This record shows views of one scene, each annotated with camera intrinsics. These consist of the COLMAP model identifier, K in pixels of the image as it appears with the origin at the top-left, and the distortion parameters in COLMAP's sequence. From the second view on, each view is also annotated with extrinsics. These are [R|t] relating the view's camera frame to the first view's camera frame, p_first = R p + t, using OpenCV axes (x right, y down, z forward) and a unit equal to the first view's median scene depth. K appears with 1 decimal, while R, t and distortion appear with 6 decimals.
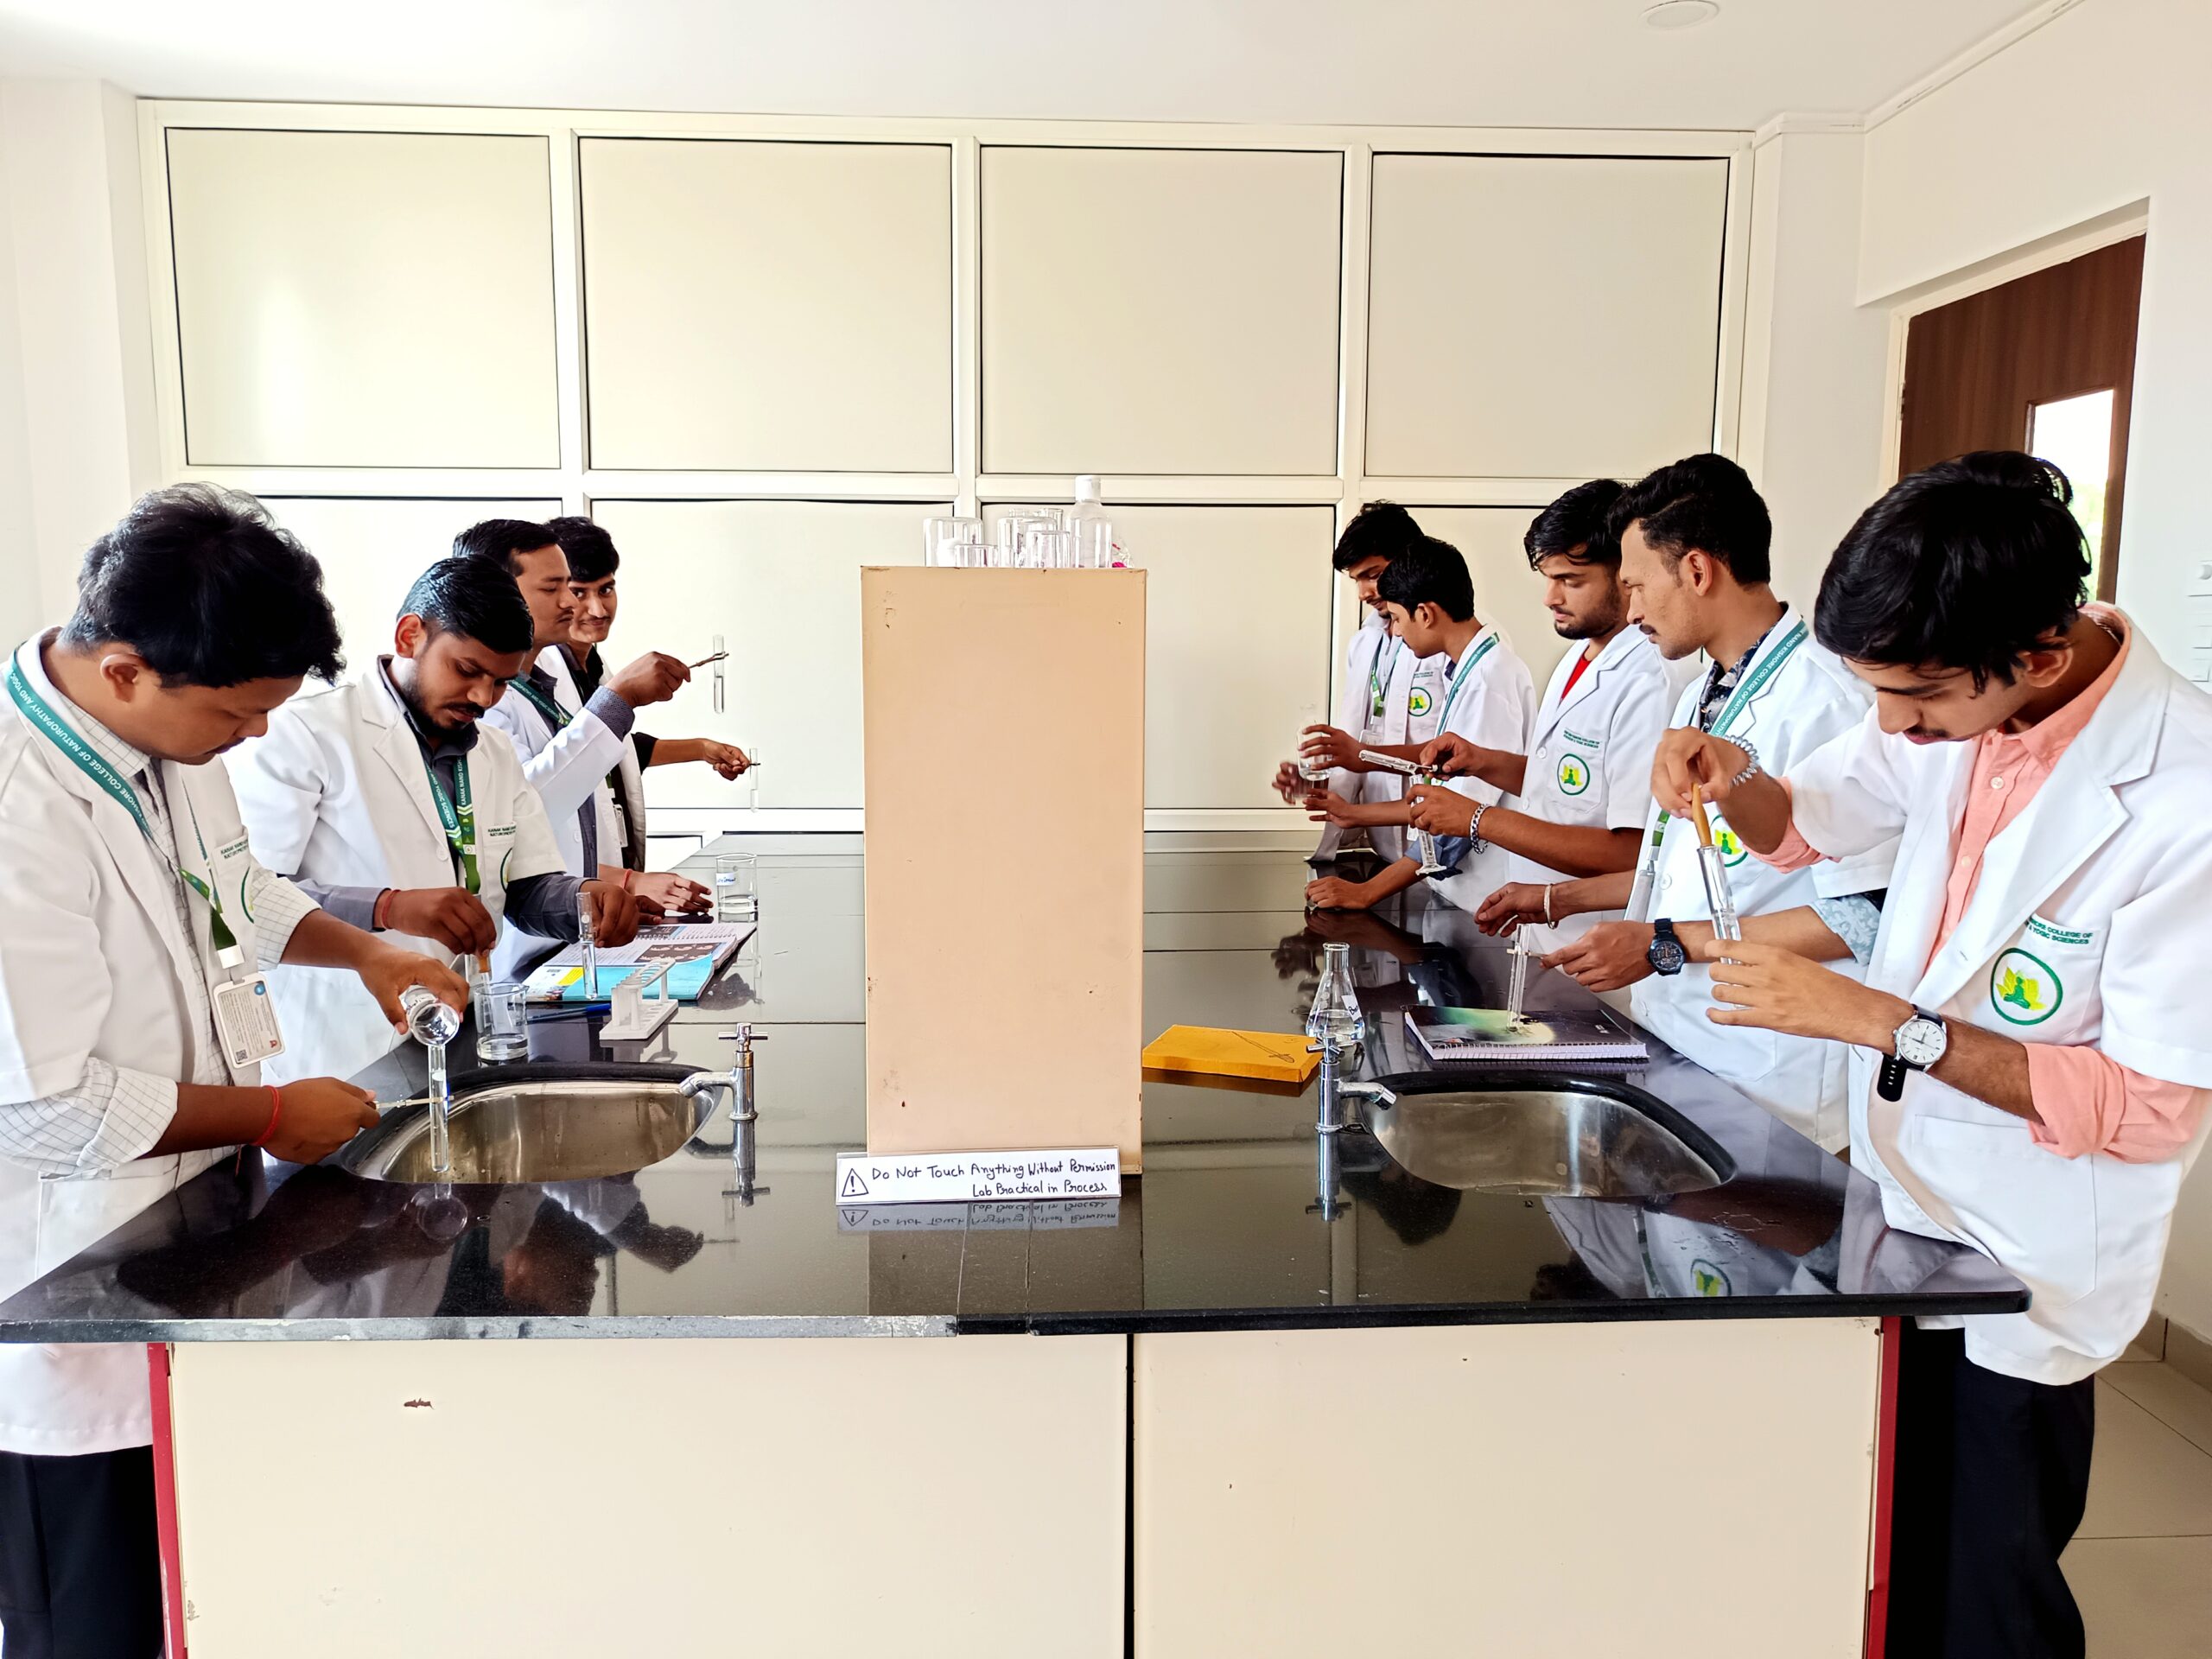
lens RADIAL K [[1568.7, 0, 1088.1], [0, 1568.7, 822.8], [0, 0, 1]] dist [-0.005522, 0.006833]
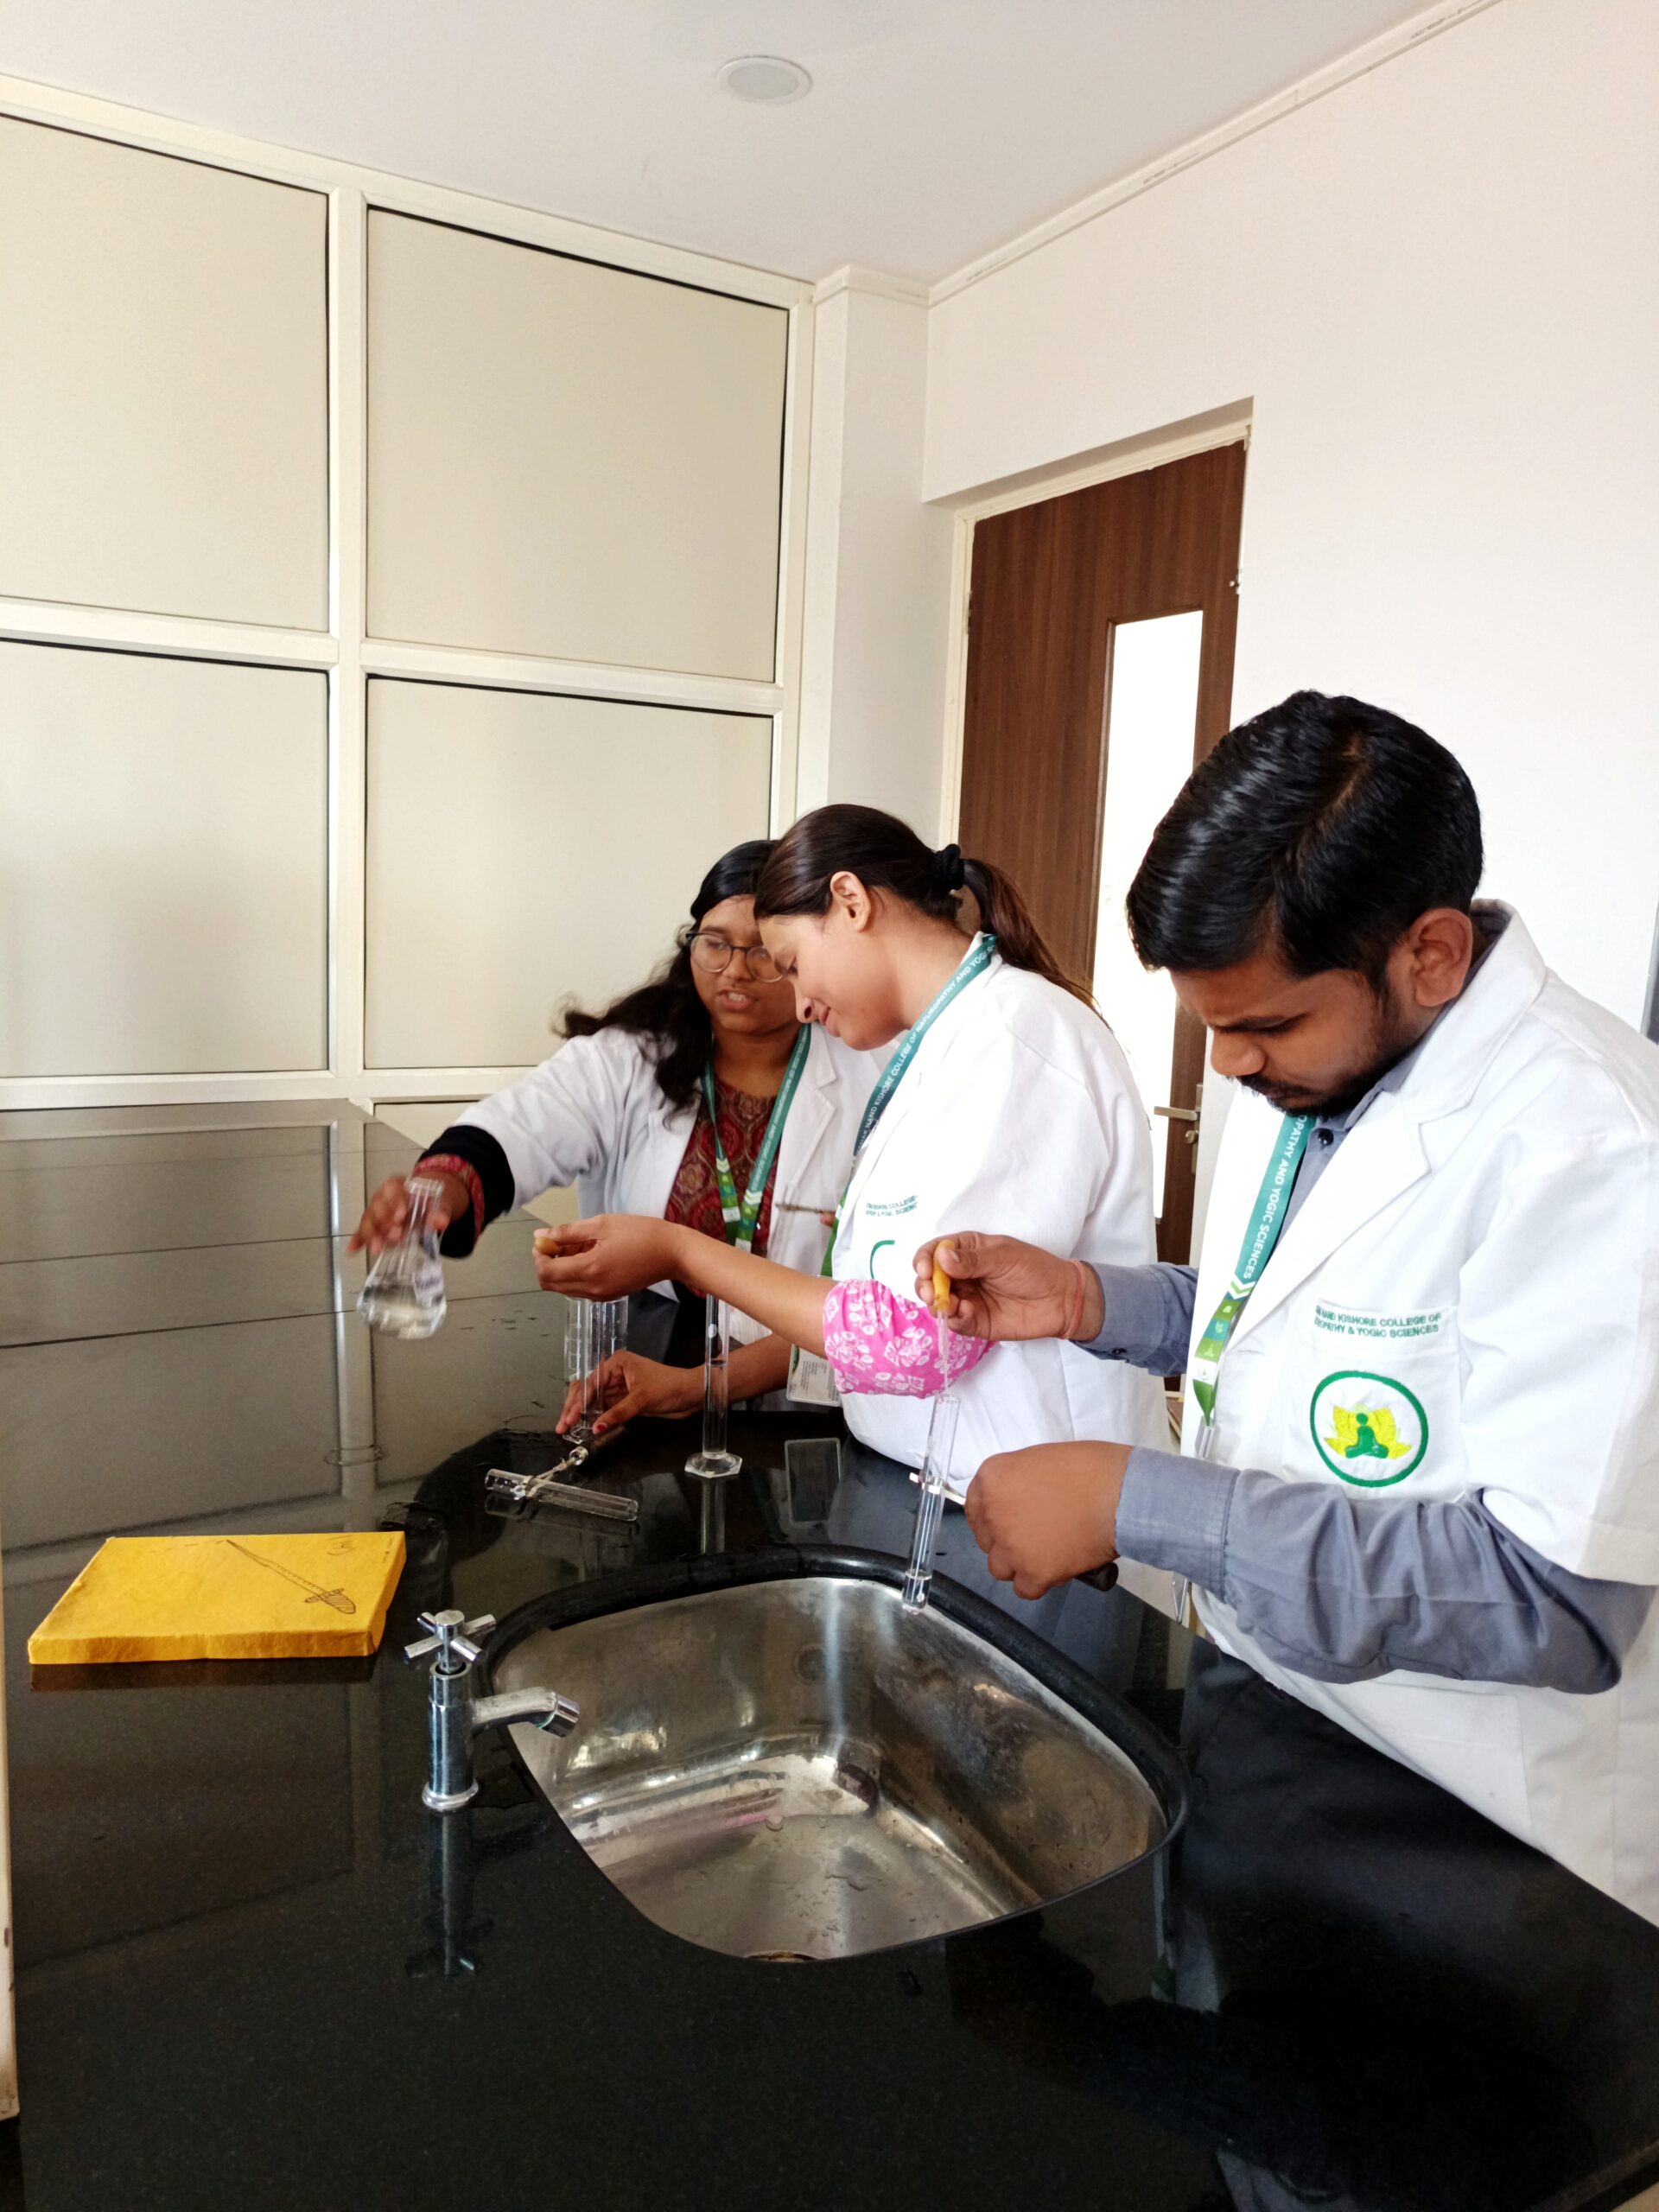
lens RADIAL K [[1568.7, 0, 846.0], [0, 1568.7, 1091.7], [0, 0, 1]] dist [-0.005522, 0.006833]
pose [[0.887433, -0.031639, 0.459850, 0.055736], [0.015437, 0.999122, 0.038951, -0.056371], [-0.460679, -0.027468, 0.887142, 0.466320]]
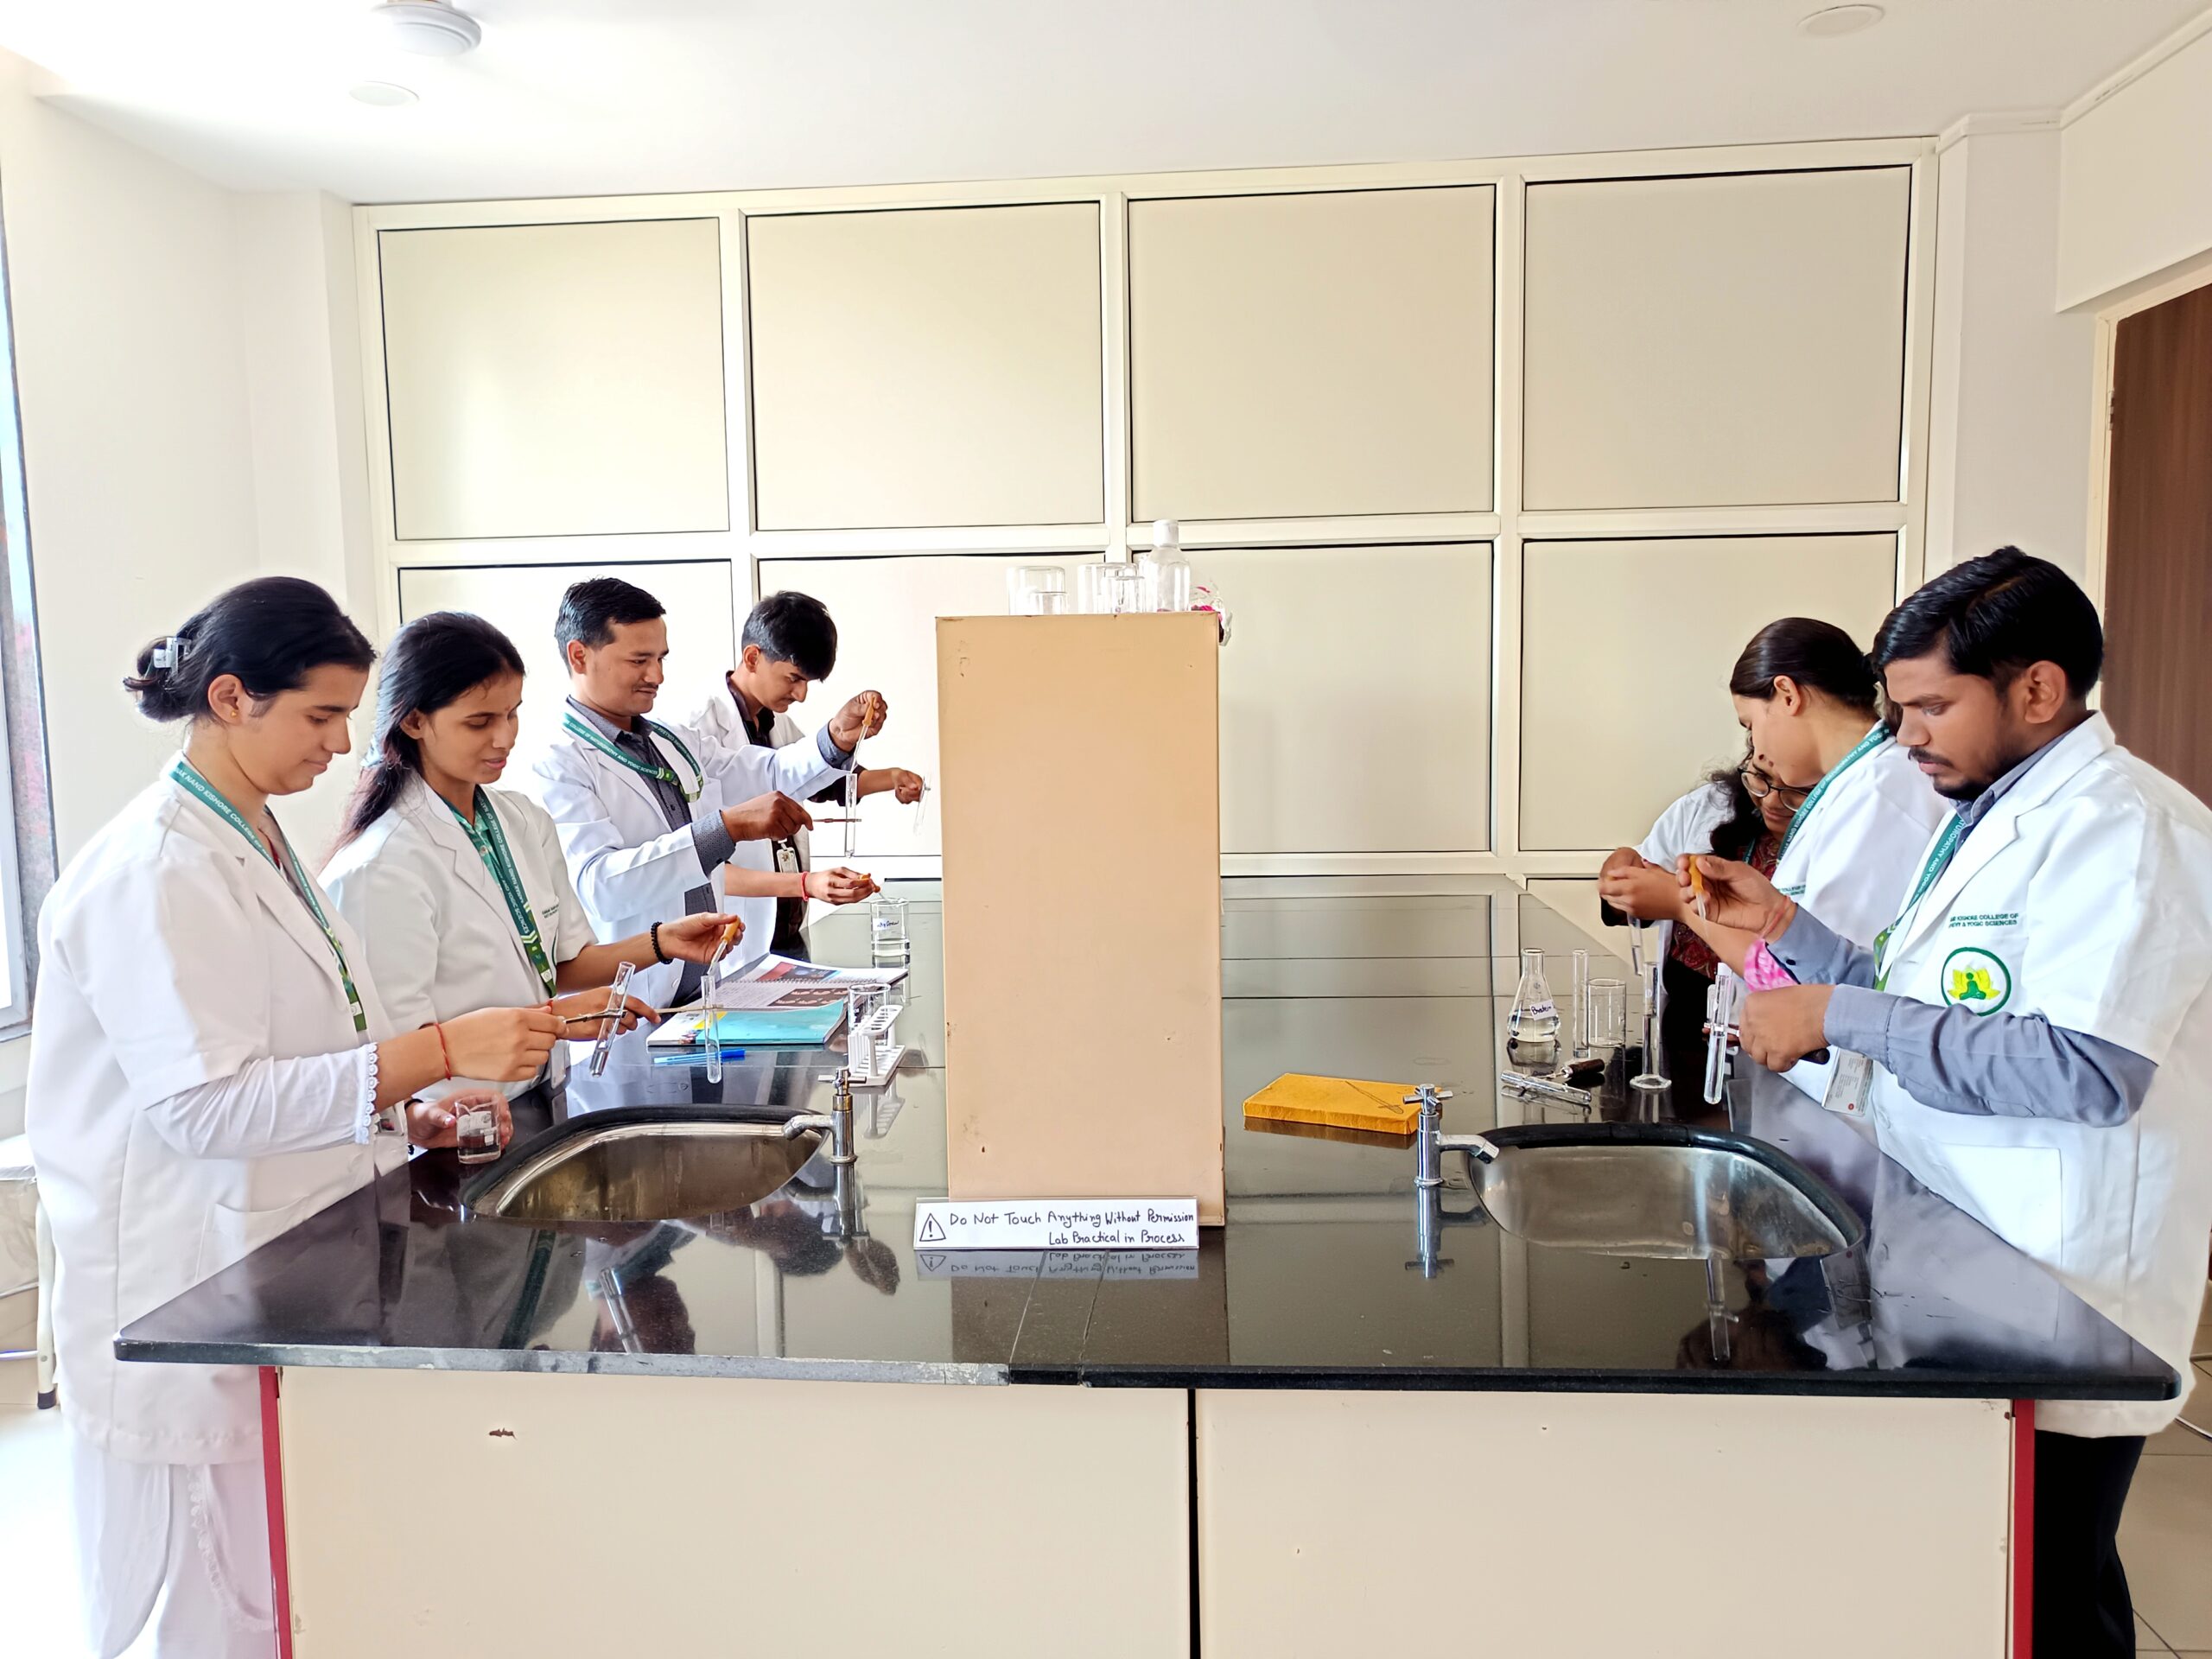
lens RADIAL K [[1568.7, 0, 1086.0], [0, 1568.7, 816.9], [0, 0, 1]] dist [-0.005522, 0.006833]
pose [[0.991799, -0.011478, -0.127289, 0.064348], [0.007389, 0.999443, -0.032548, -0.000364], [0.127591, 0.031340, 0.991332, 0.005525]]
